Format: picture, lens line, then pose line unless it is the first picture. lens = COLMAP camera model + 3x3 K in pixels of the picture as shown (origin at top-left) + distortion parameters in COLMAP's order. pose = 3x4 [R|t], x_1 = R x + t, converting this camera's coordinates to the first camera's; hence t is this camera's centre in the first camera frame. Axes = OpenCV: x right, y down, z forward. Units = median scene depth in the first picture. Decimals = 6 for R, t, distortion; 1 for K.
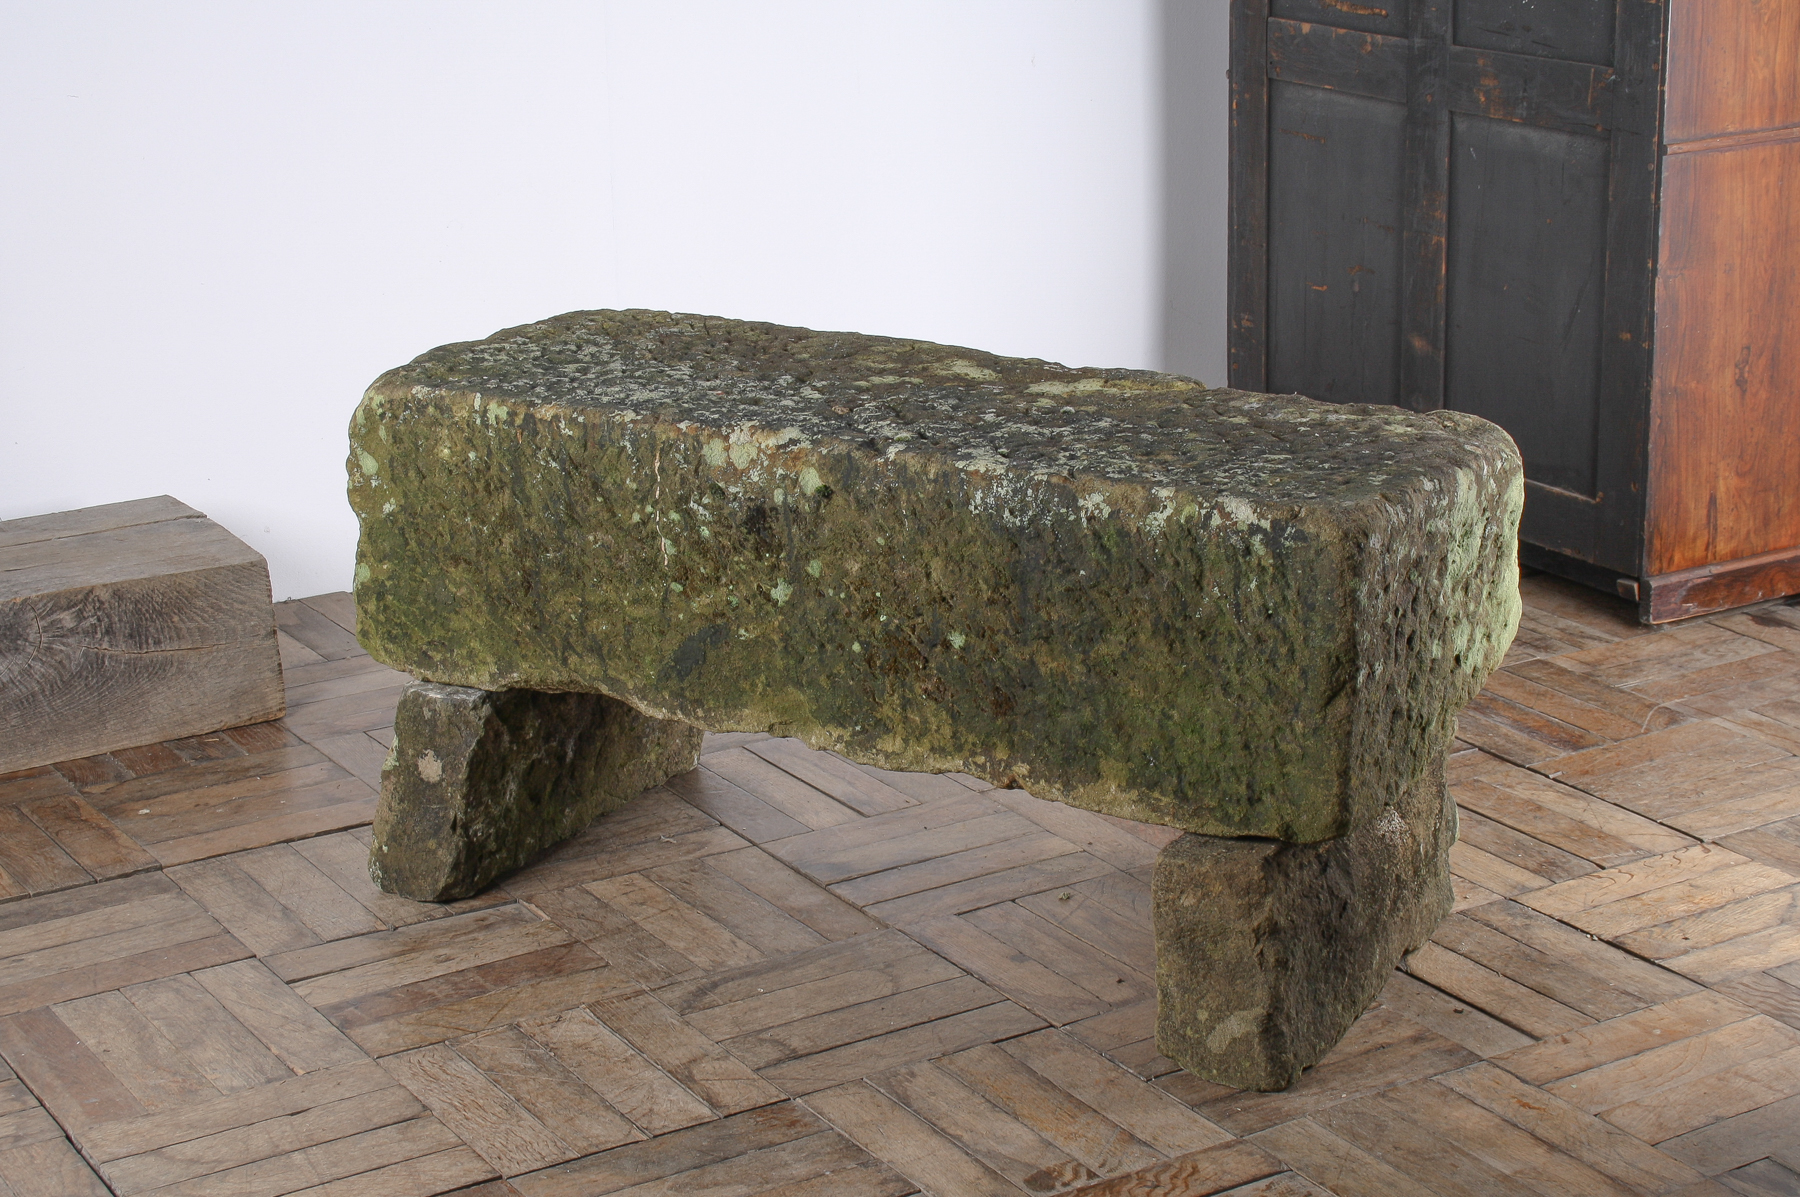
lens RADIAL K [[3248.8, 0, 898.3], [0, 3248.8, 703.6], [0, 0, 1]] dist [-0.003780, 0.000000]
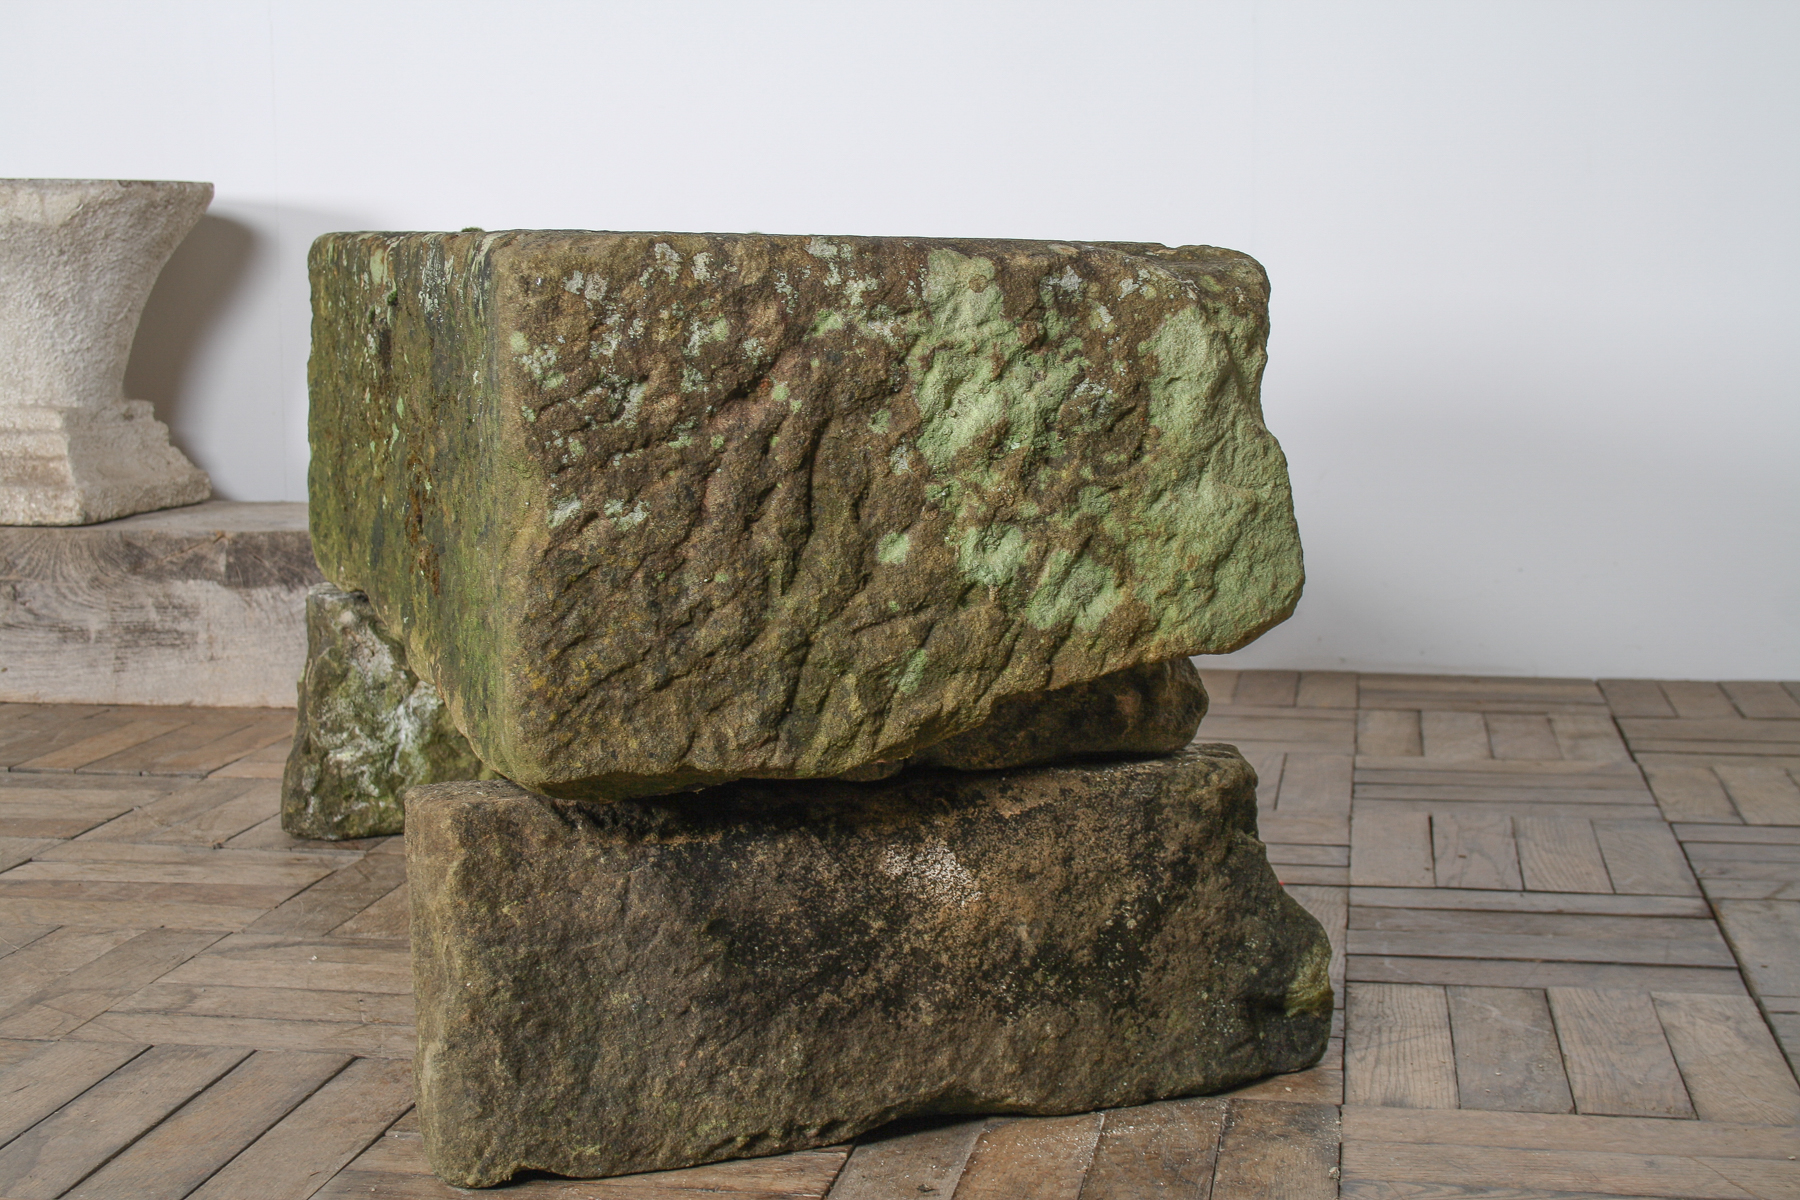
lens RADIAL K [[2658.4, 0, 893.9], [0, 2658.4, 618.9], [0, 0, 1]] dist [-0.012144, 0.000000]
pose [[0.740657, 0.101448, -0.664181, 0.475141], [-0.221374, 0.970184, -0.098677, 0.042621], [0.634367, 0.220118, 0.741031, 0.611730]]
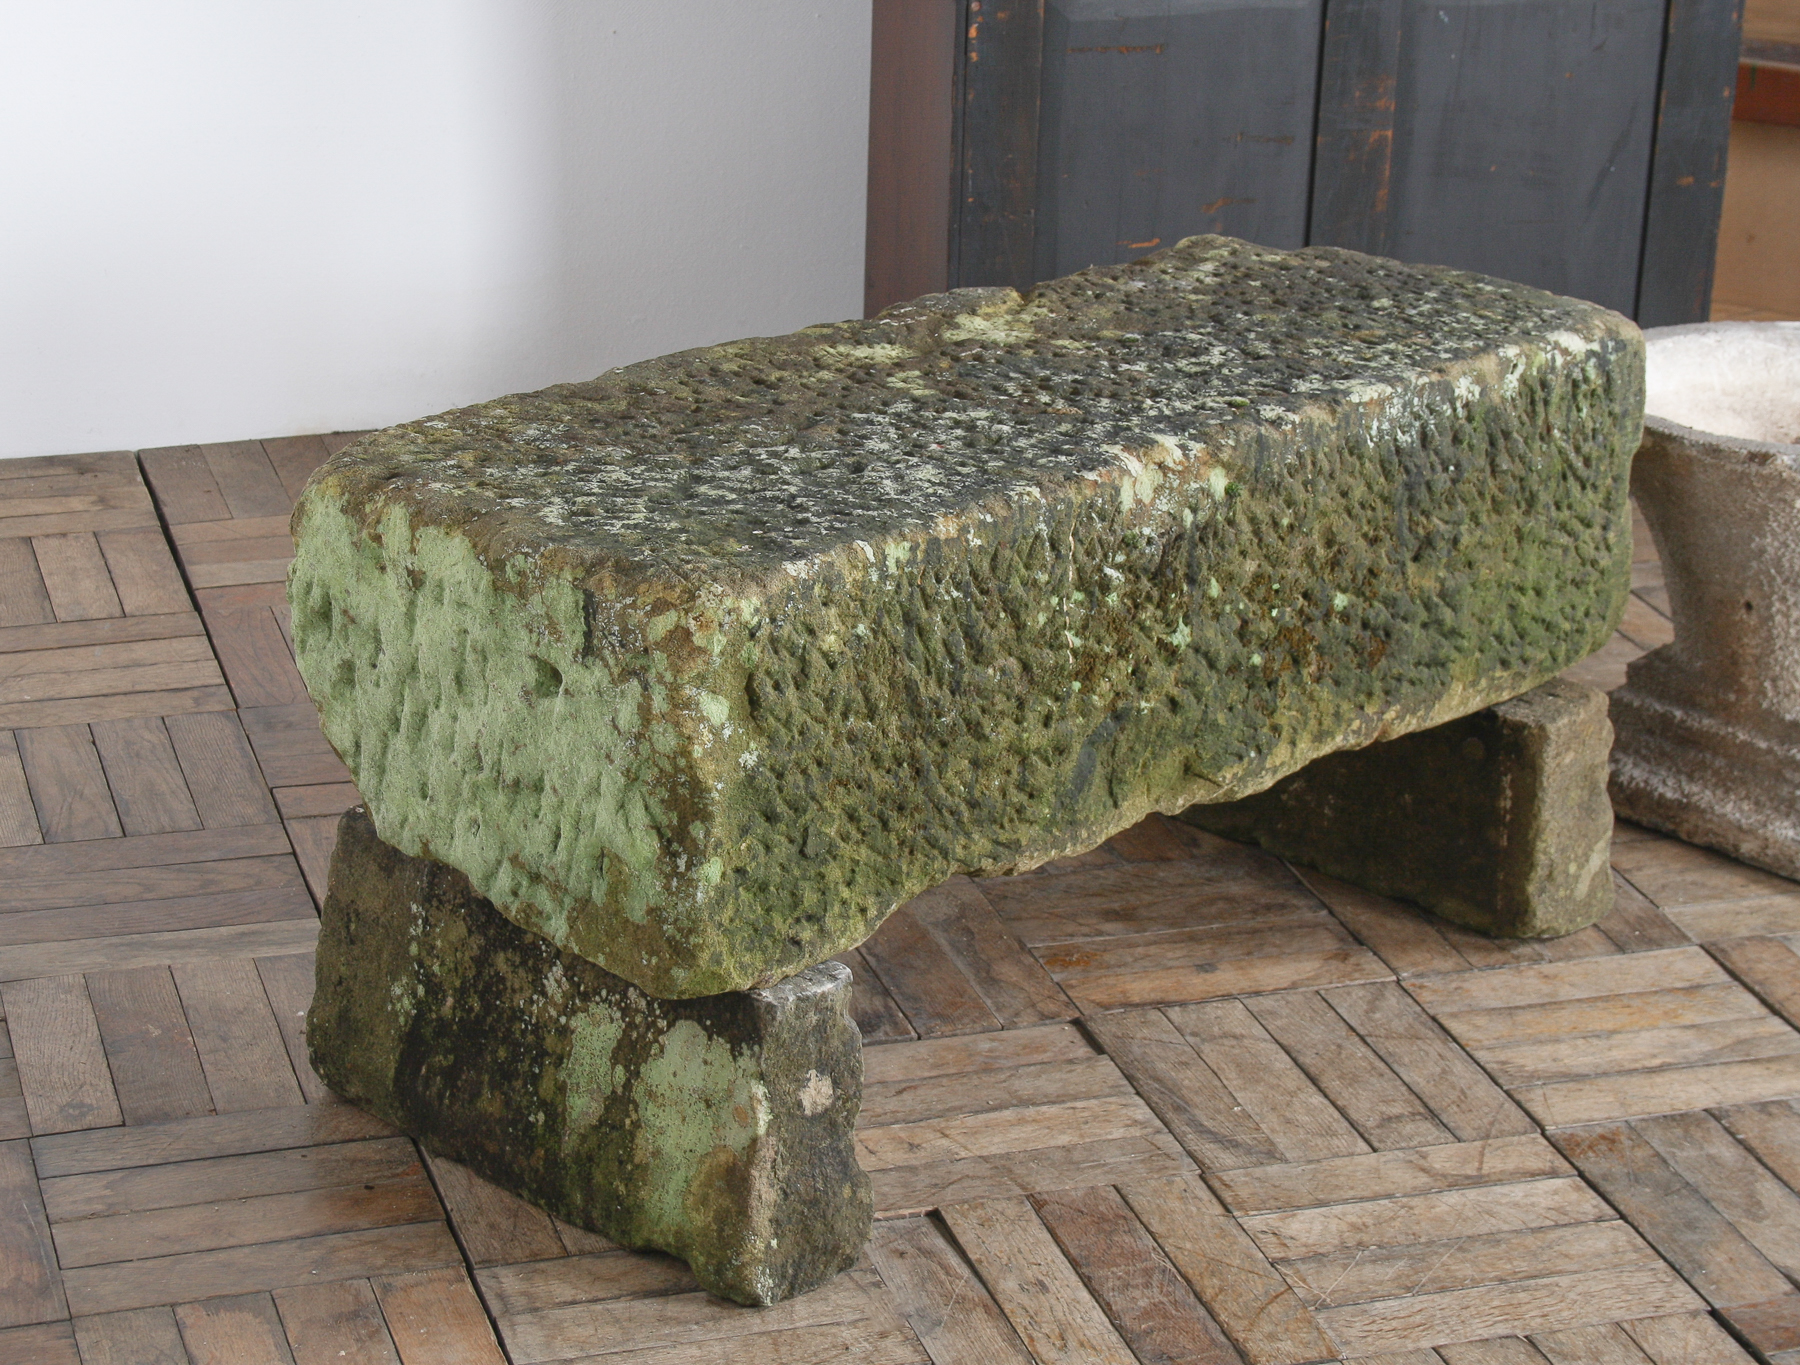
lens RADIAL K [[4076.7, 0, 915.0], [0, 4076.7, 672.5], [0, 0, 1]] dist [0.023293, 0.000000]
pose [[0.253260, -0.328623, 0.909872, -0.969372], [0.287012, 0.923712, 0.253733, -0.299122], [-0.923842, 0.196884, 0.328258, 0.727421]]
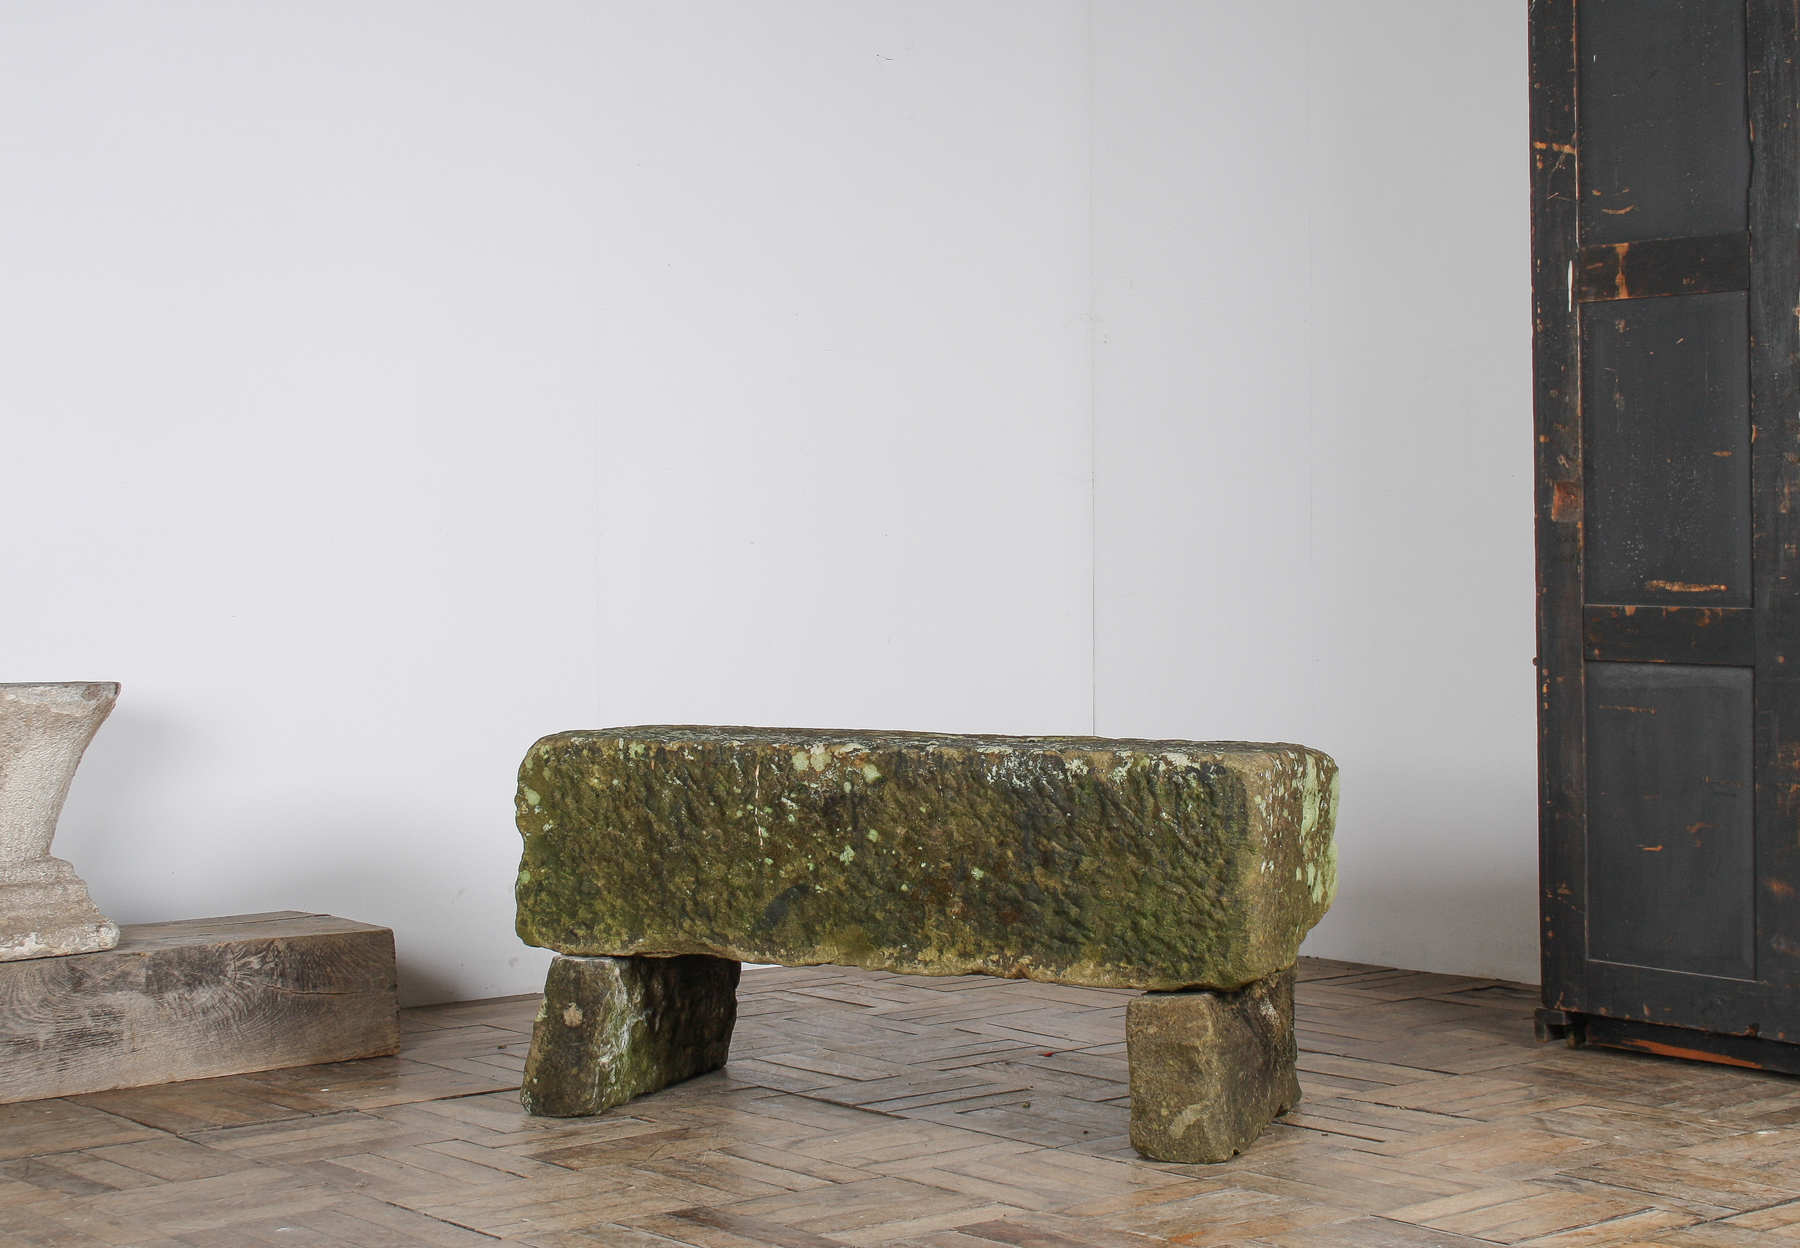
lens RADIAL K [[3050.3, 0, 889.4], [0, 3050.3, 676.7], [0, 0, 1]] dist [-0.038652, 0.000000]
pose [[0.990924, 0.002655, 0.134394, -0.199247], [0.036439, 0.957061, -0.287588, 0.279237], [-0.129387, 0.289875, 0.948278, -0.311637]]
